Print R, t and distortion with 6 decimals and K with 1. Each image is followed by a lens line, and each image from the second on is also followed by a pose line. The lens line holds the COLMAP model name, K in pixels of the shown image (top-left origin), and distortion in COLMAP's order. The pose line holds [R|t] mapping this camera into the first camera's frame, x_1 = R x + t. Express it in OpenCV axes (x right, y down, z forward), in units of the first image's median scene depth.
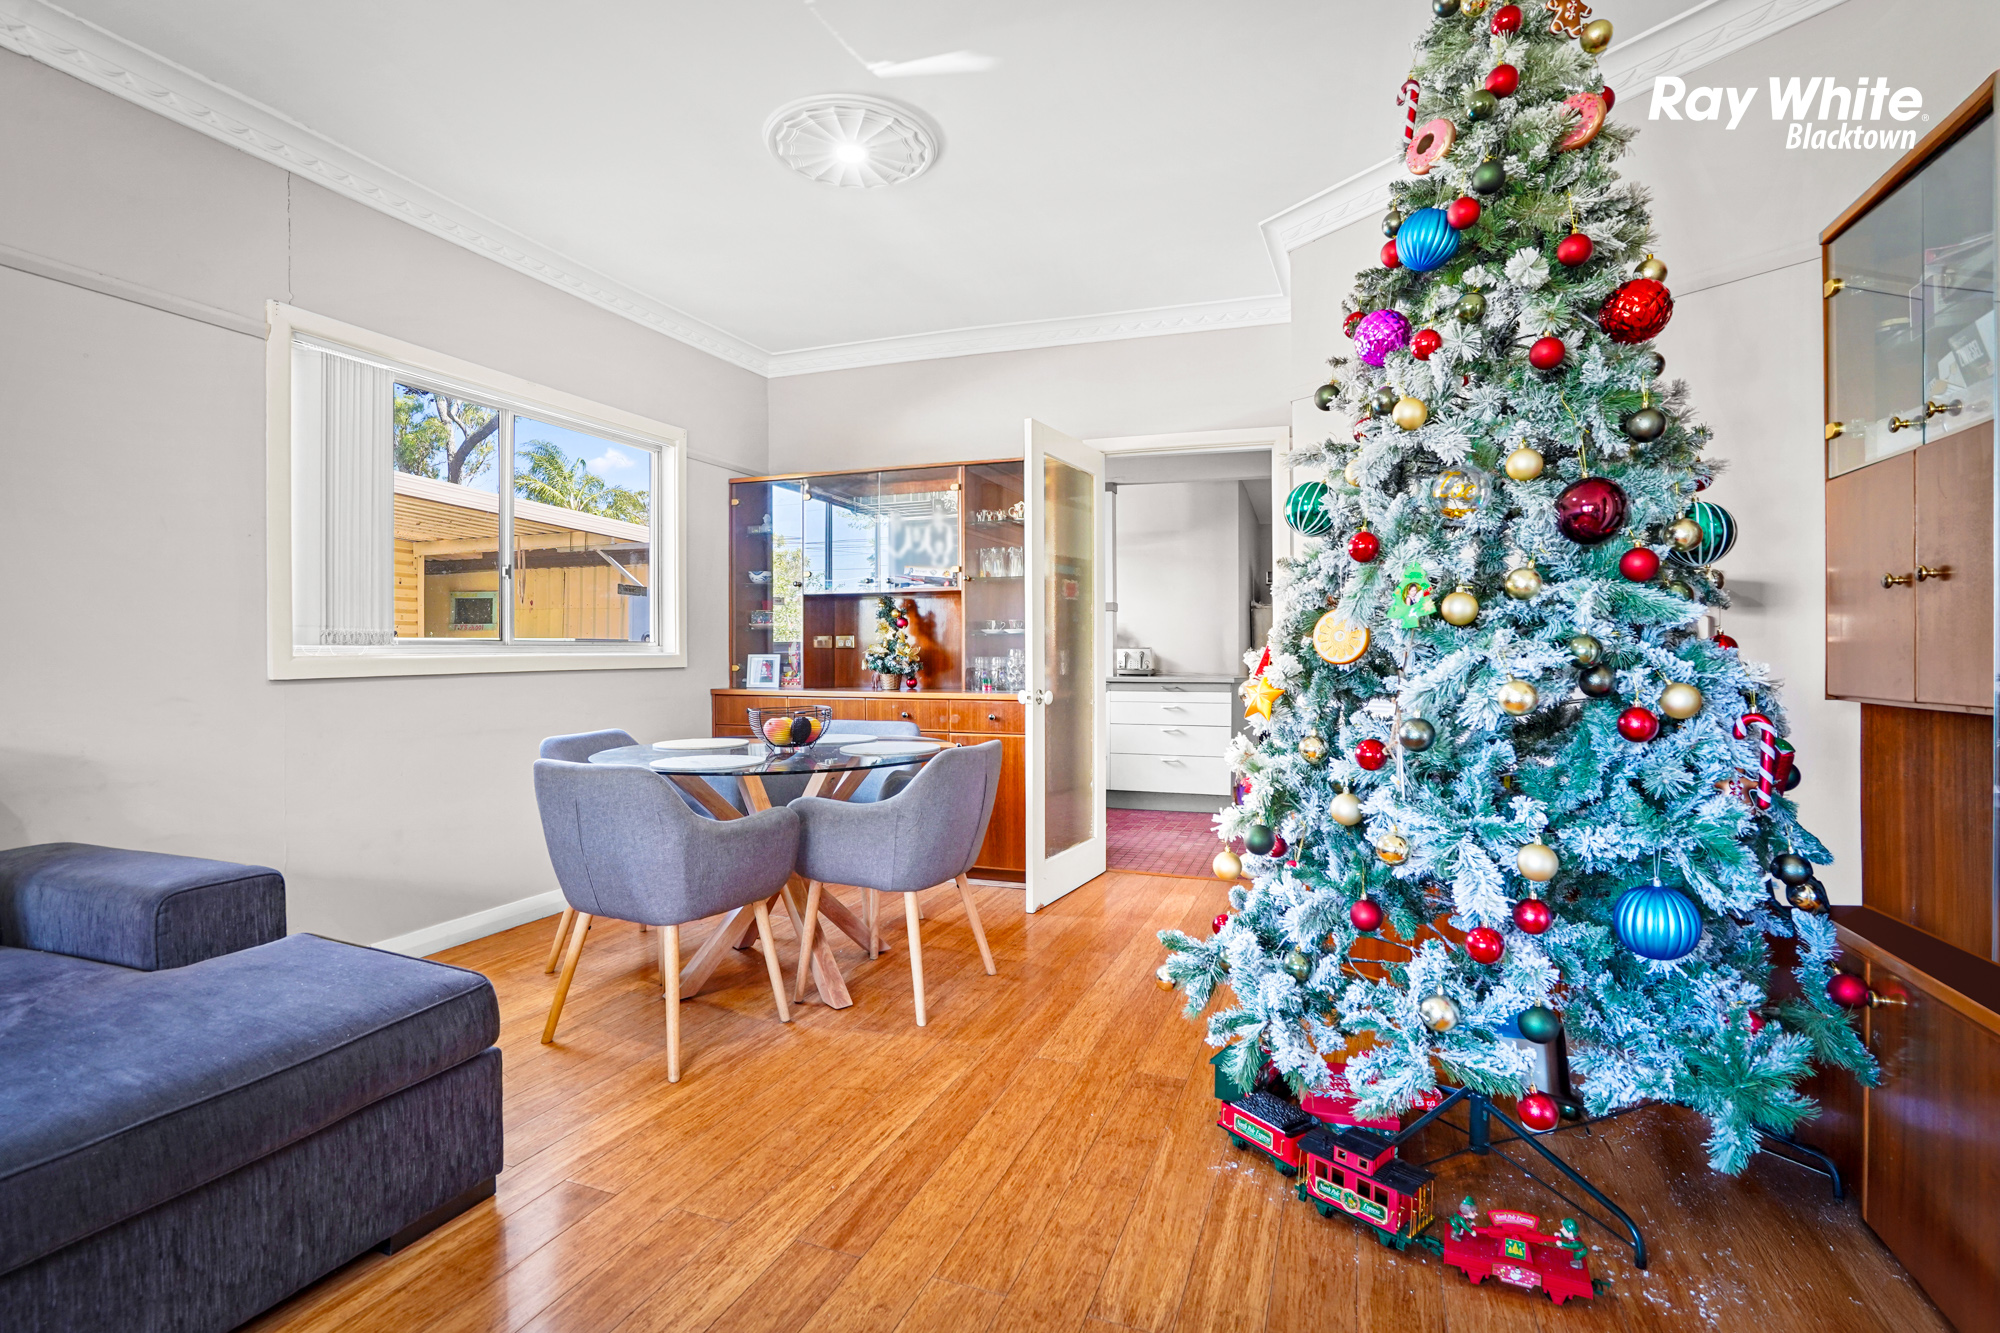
lens RADIAL K [[951.9, 0, 991.3], [0, 951.9, 661.5], [0, 0, 1]] dist [-0.040149, 0.007506]
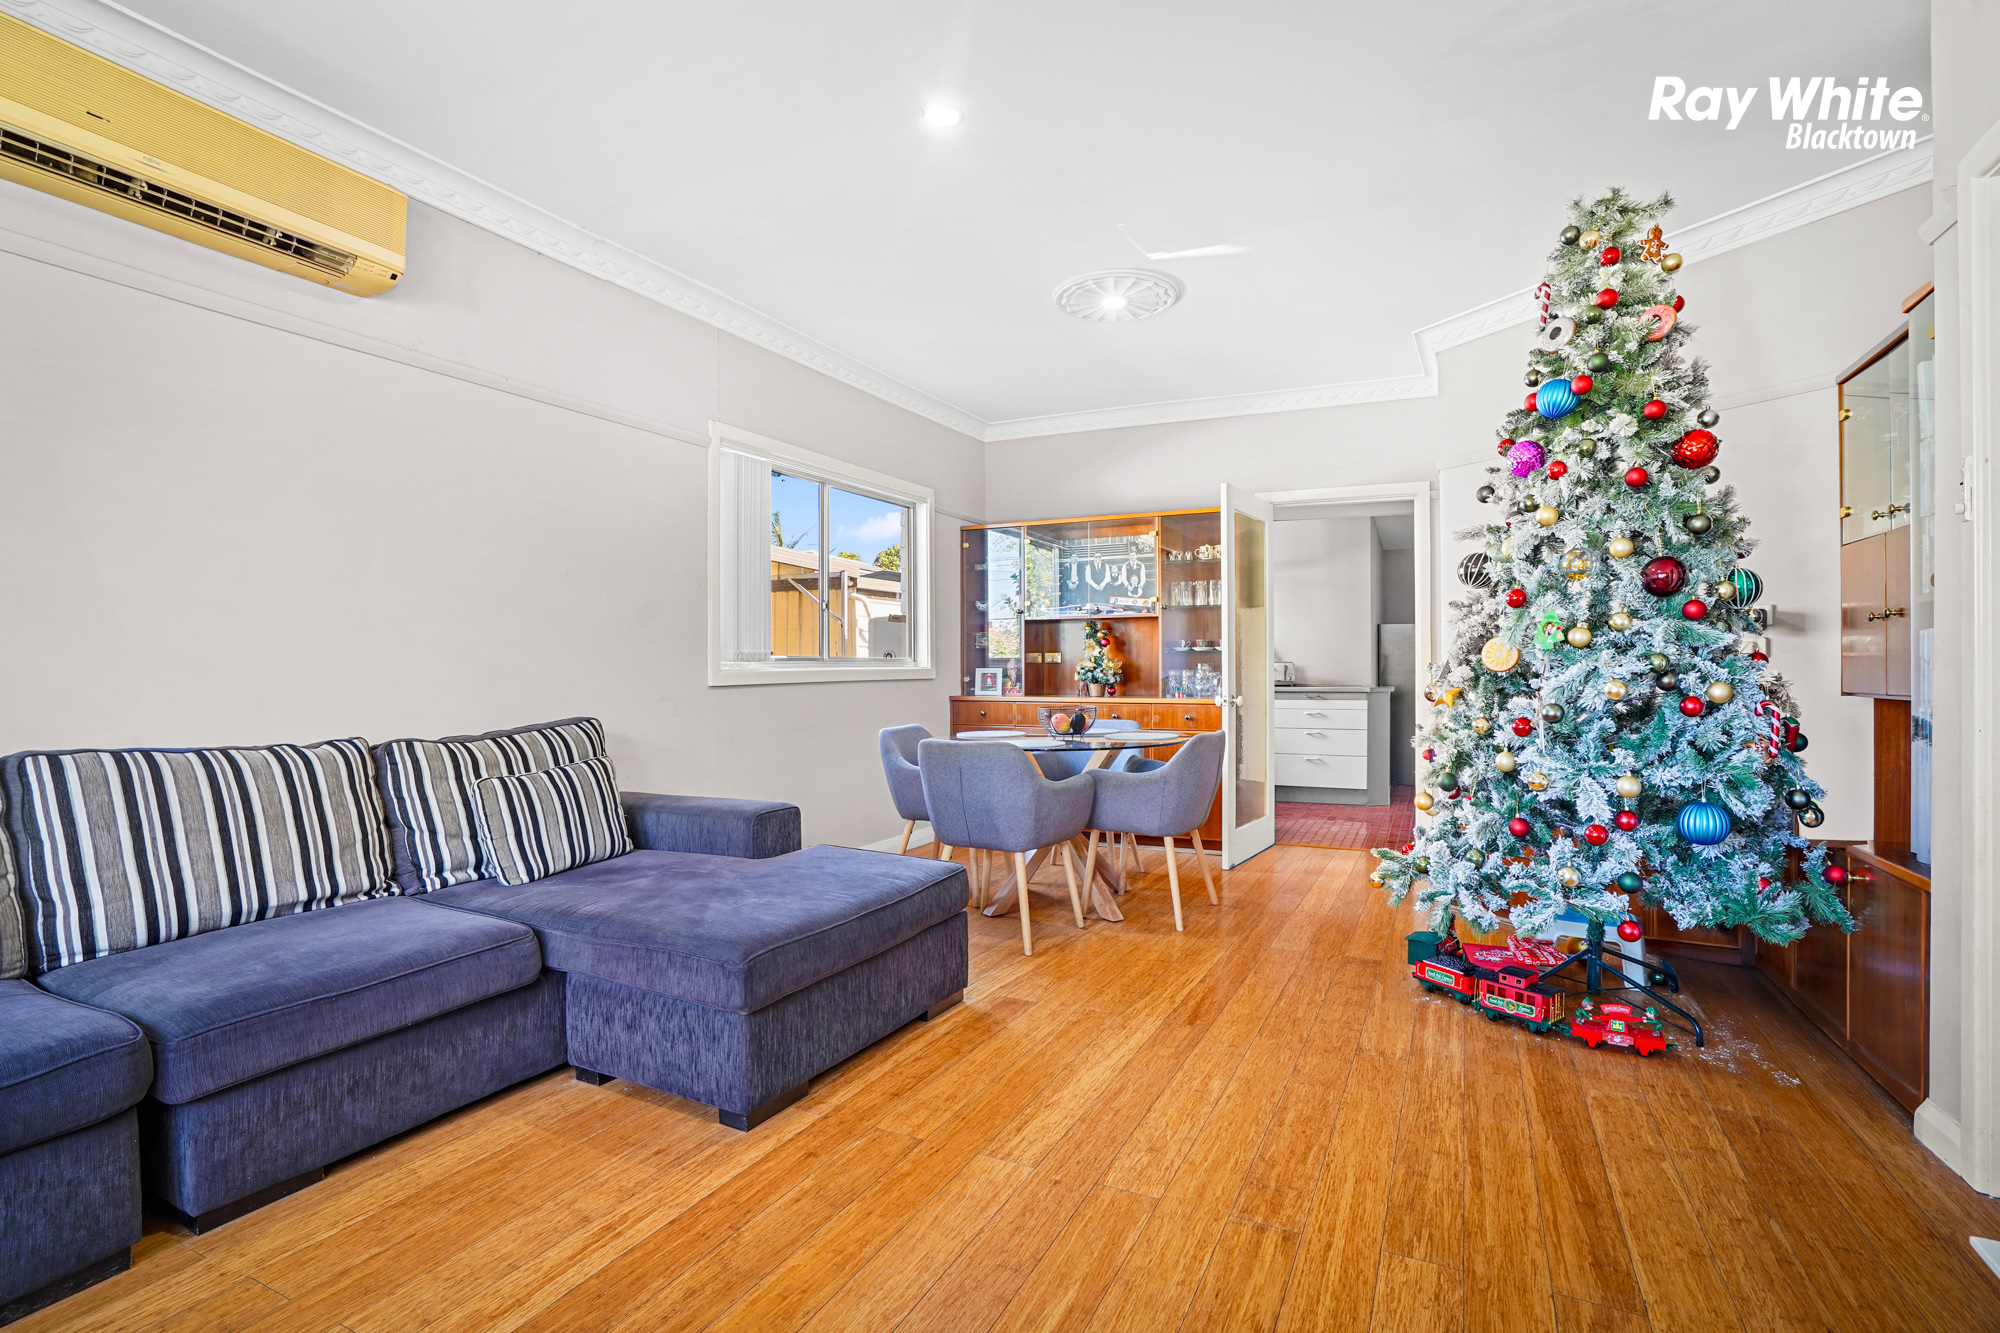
lens RADIAL K [[951.9, 0, 992.0], [0, 951.9, 676.2], [0, 0, 1]] dist [-0.040149, 0.007506]
pose [[0.995796, -0.002453, -0.091568, -0.308950], [0.002393, 0.999997, -0.000758, 0.009150], [0.091570, 0.000535, 0.995798, -0.596669]]
